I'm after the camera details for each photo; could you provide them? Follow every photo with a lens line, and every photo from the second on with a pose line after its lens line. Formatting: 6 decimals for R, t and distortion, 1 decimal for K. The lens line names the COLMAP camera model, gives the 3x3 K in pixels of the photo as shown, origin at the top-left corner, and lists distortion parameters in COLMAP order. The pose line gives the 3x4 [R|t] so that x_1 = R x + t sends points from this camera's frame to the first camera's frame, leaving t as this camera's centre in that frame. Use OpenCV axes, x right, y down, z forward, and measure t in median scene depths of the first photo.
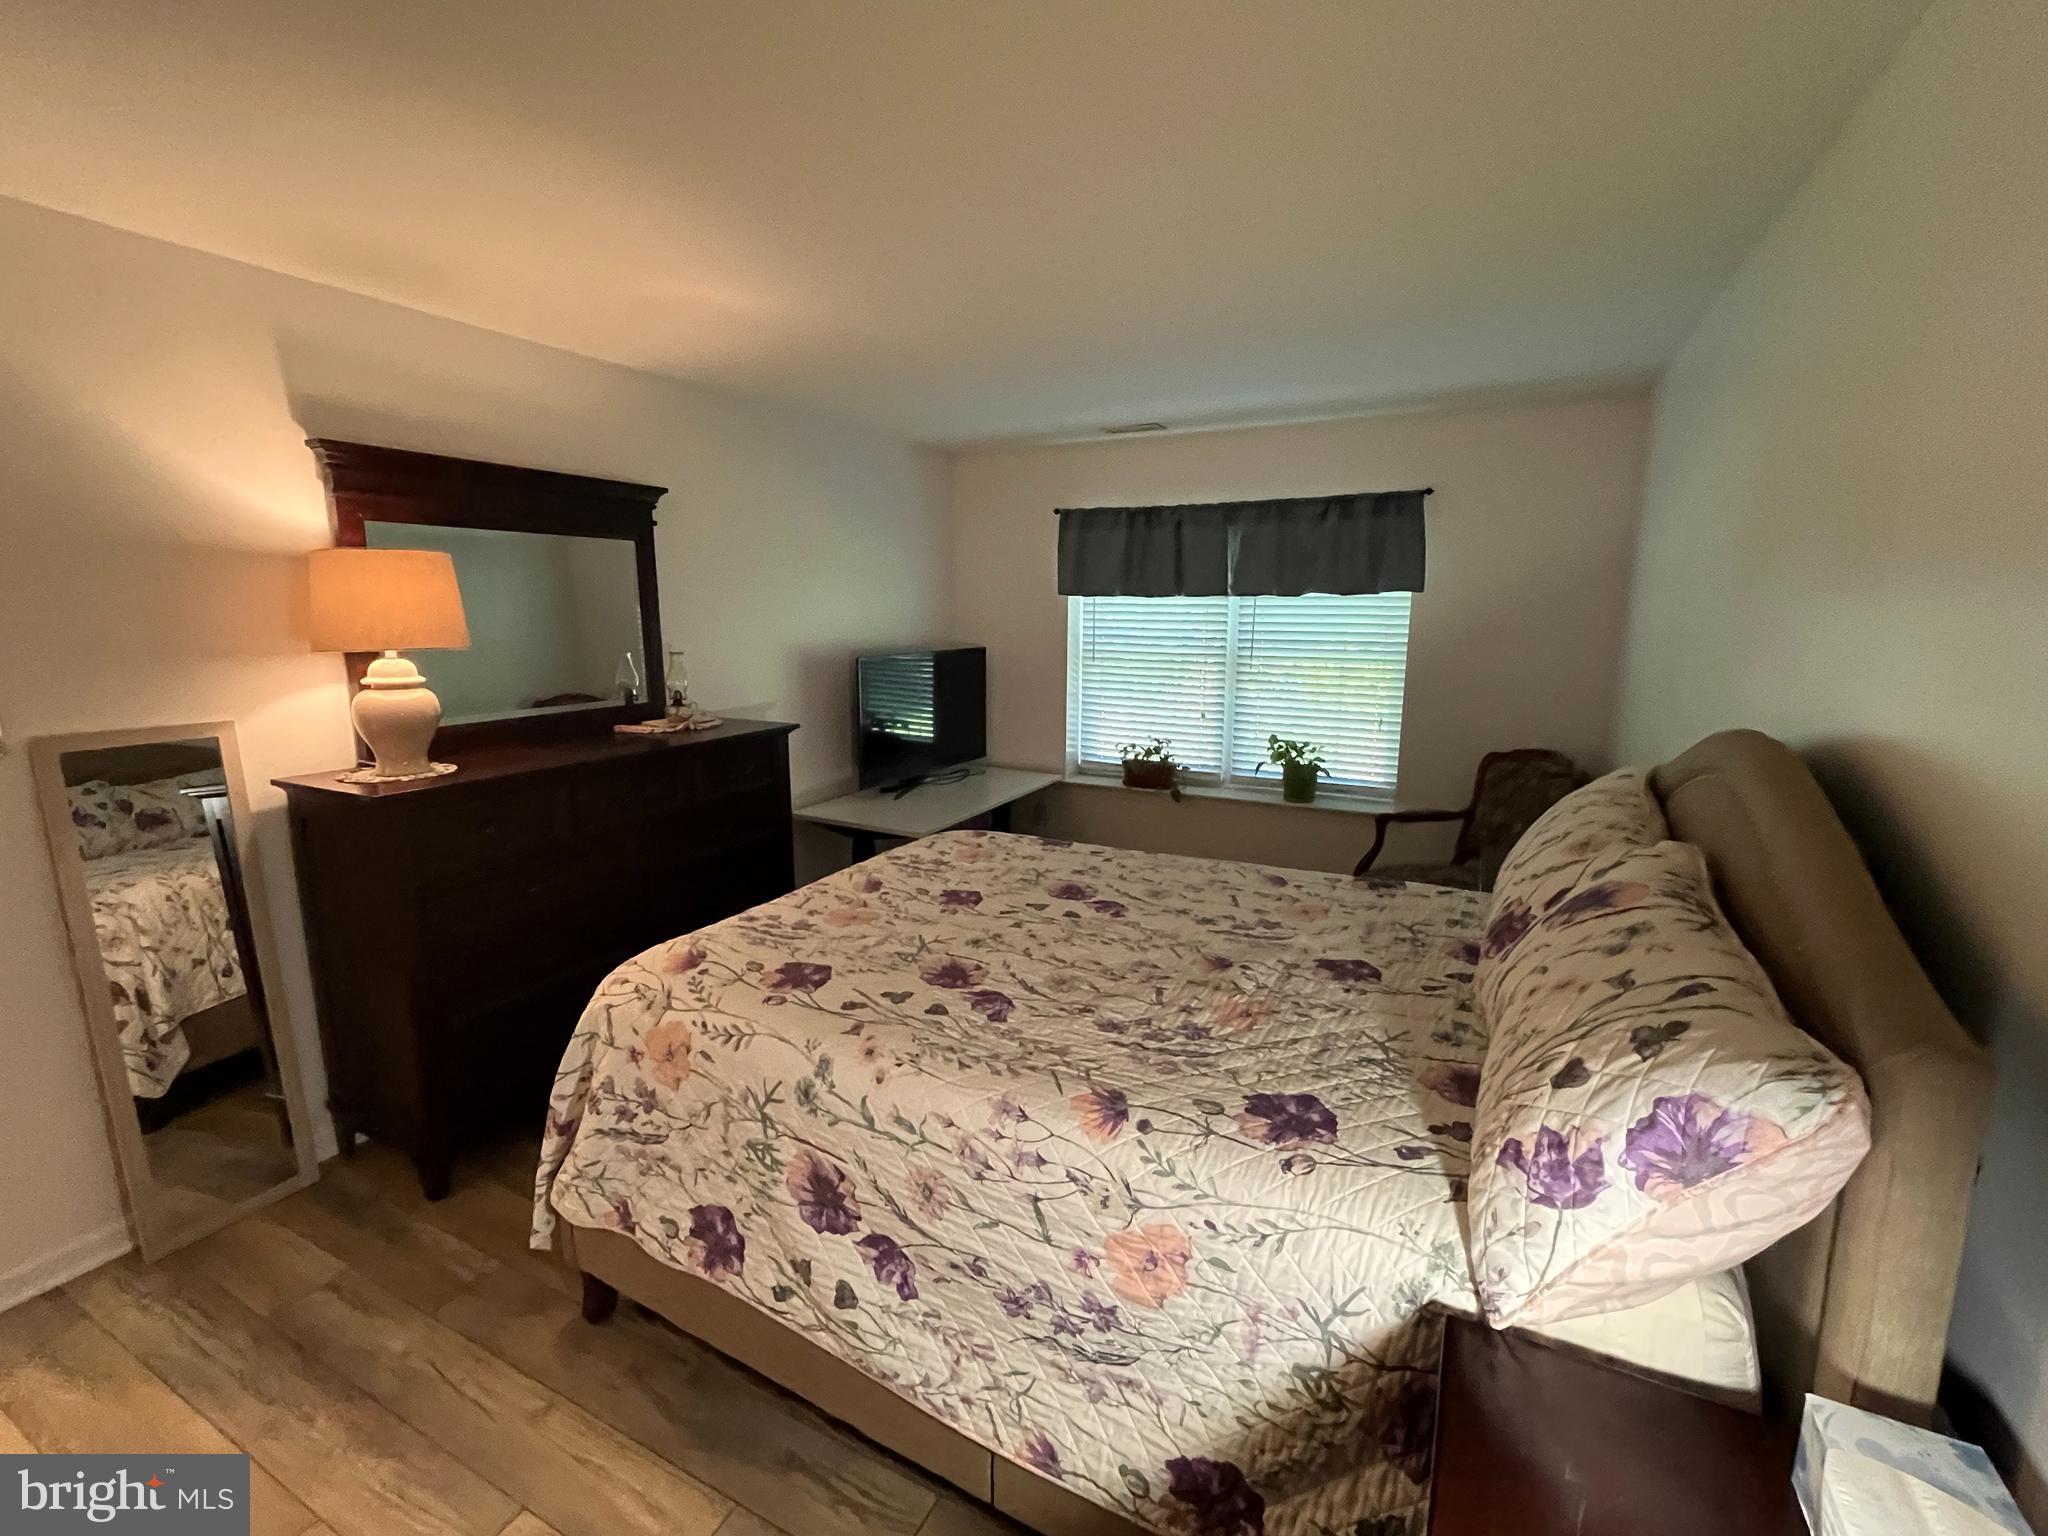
lens RADIAL K [[884.1, 0, 1024.8], [0, 884.1, 766.1], [0, 0, 1]] dist [-0.001858, -0.000699]
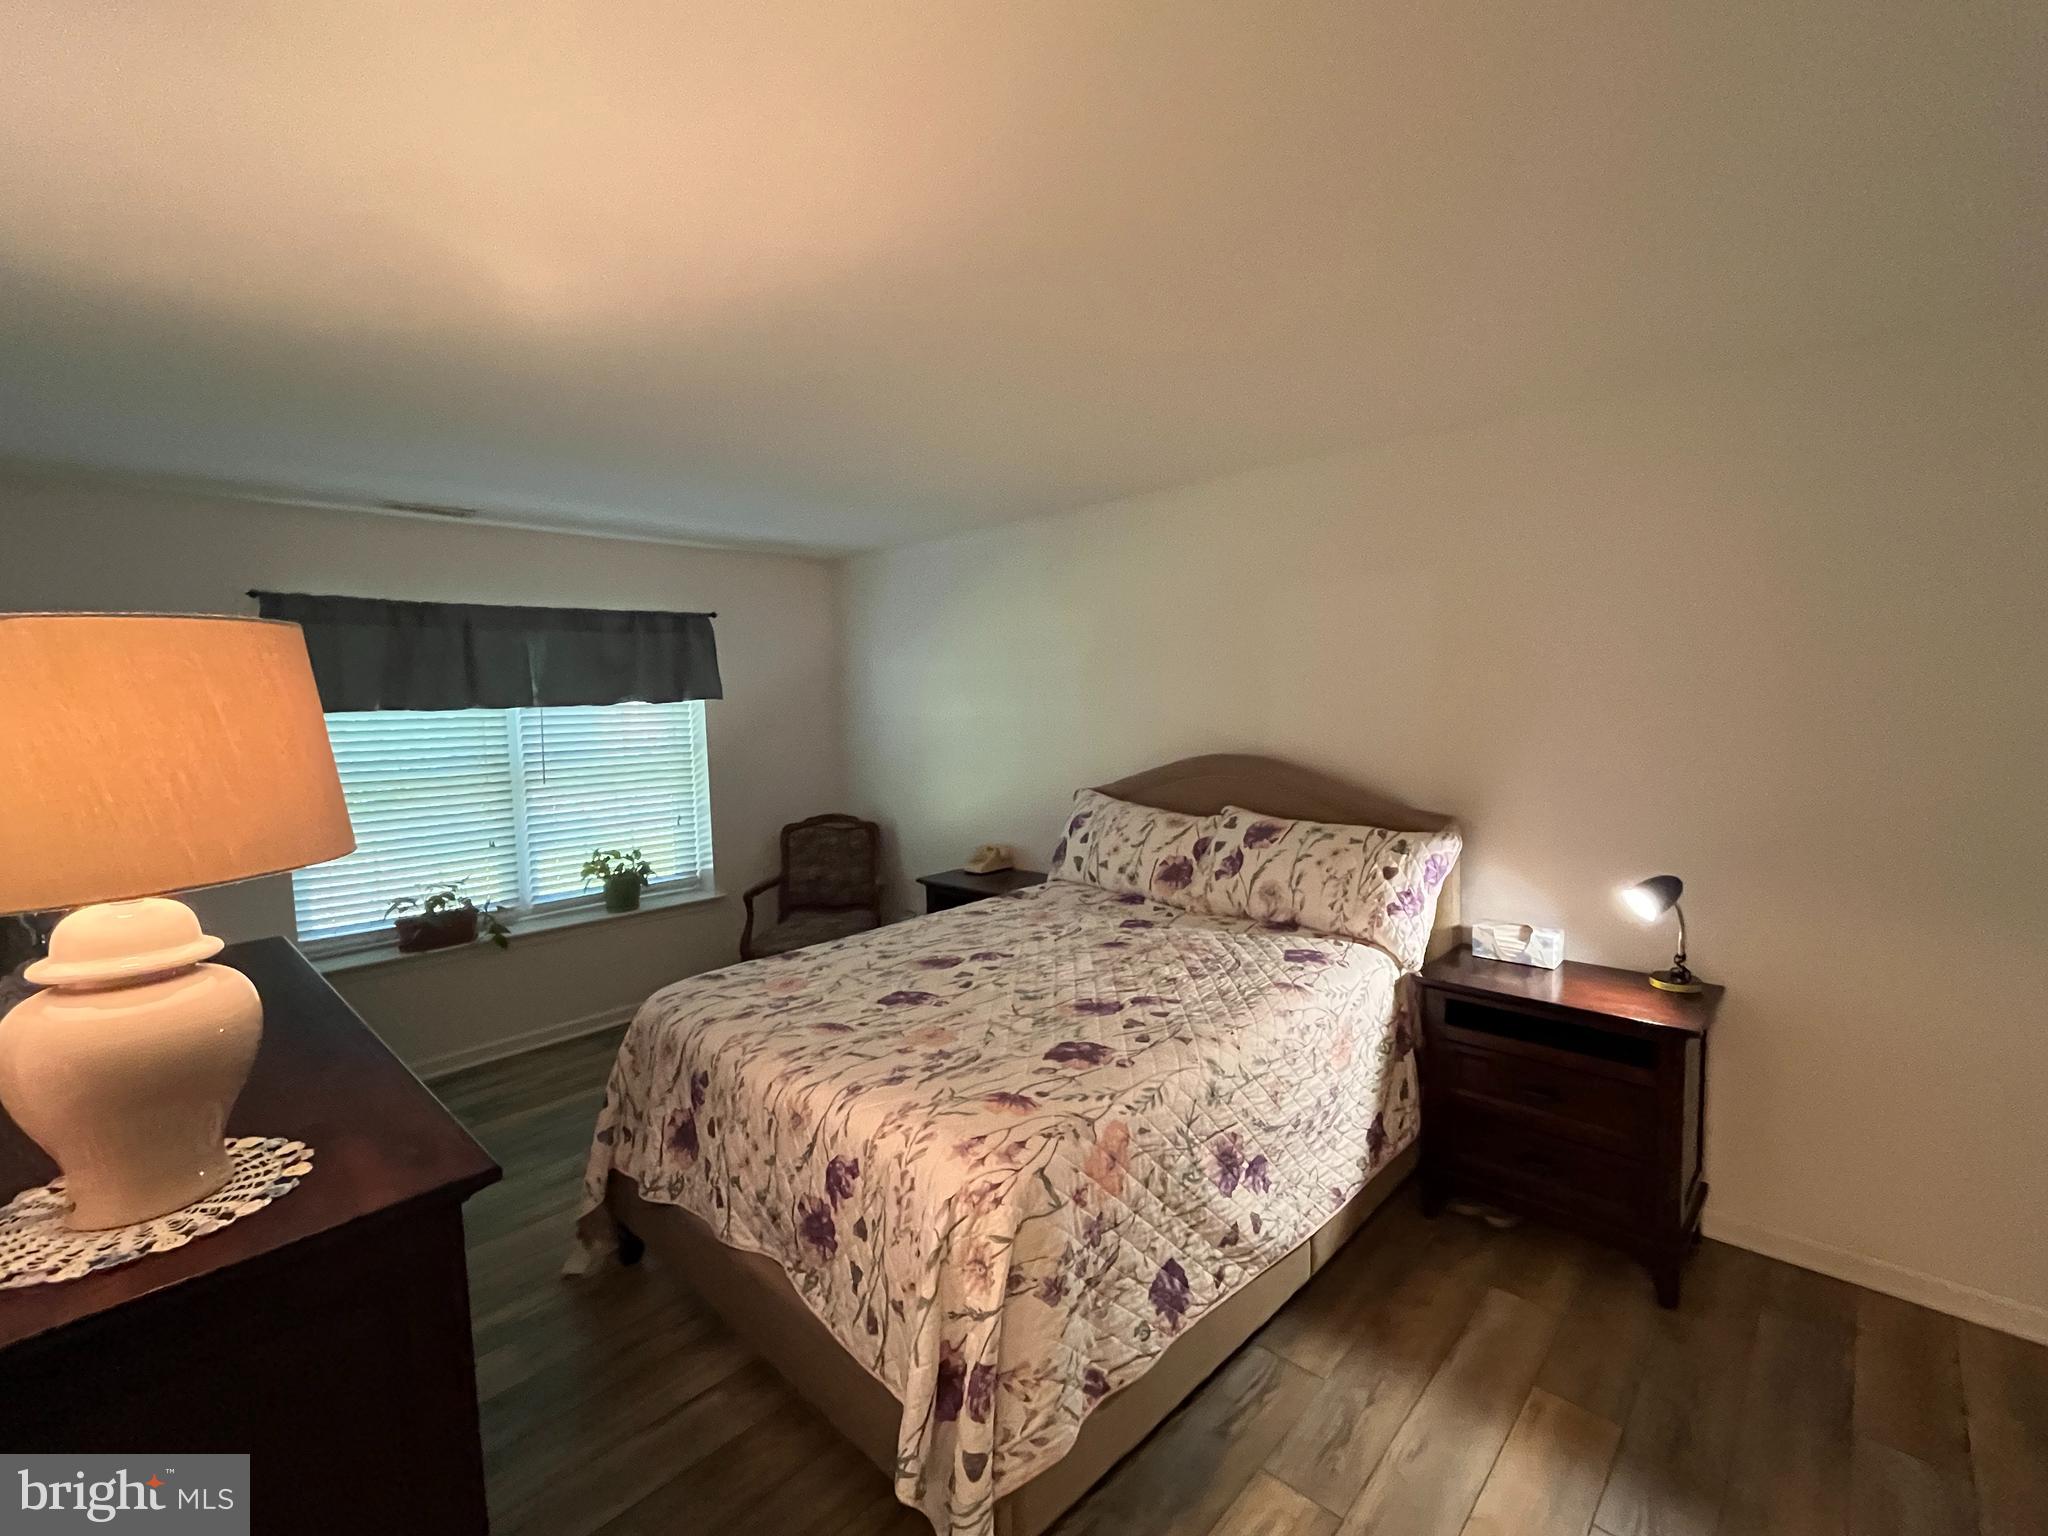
lens RADIAL K [[884.1, 0, 1020.8], [0, 884.1, 765.6], [0, 0, 1]] dist [-0.001858, -0.000699]
pose [[0.289049, -0.085513, 0.953487, -1.058810], [0.198734, 0.979664, 0.027615, -0.124536], [-0.936459, 0.181509, 0.300165, 0.565295]]
